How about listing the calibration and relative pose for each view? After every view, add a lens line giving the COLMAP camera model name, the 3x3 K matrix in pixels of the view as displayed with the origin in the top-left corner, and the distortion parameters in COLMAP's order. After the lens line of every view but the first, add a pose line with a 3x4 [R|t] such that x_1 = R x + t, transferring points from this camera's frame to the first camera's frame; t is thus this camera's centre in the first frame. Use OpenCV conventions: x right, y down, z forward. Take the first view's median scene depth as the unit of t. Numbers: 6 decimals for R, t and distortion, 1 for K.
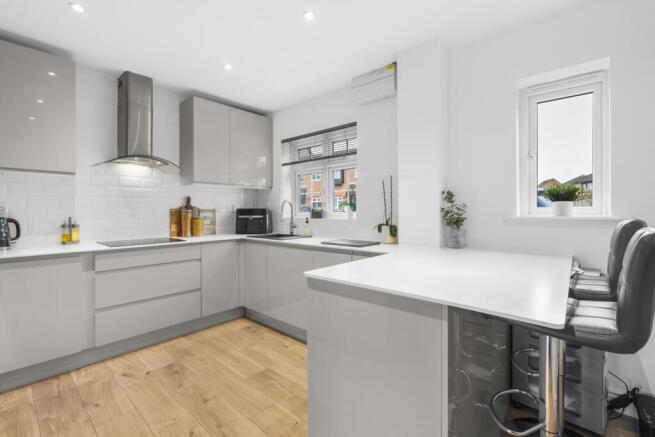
lens RADIAL K [[292.4, 0, 329.3], [0, 292.4, 208.6], [0, 0, 1]] dist [-0.000188, -0.000062]
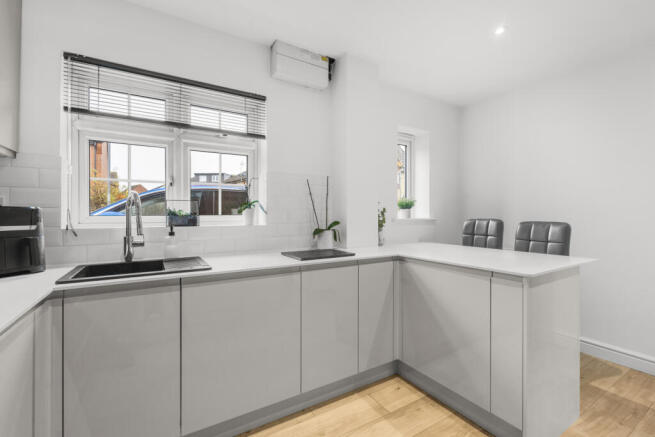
lens RADIAL K [[311.9, 0, 327.5], [0, 311.9, 218.5], [0, 0, 1]] dist [-0.001439, -0.000111]
pose [[0.266097, -0.004825, 0.963934, -0.698059], [-0.007052, 0.999951, 0.006952, 0.013291], [-0.963920, -0.008647, 0.266050, 0.678708]]
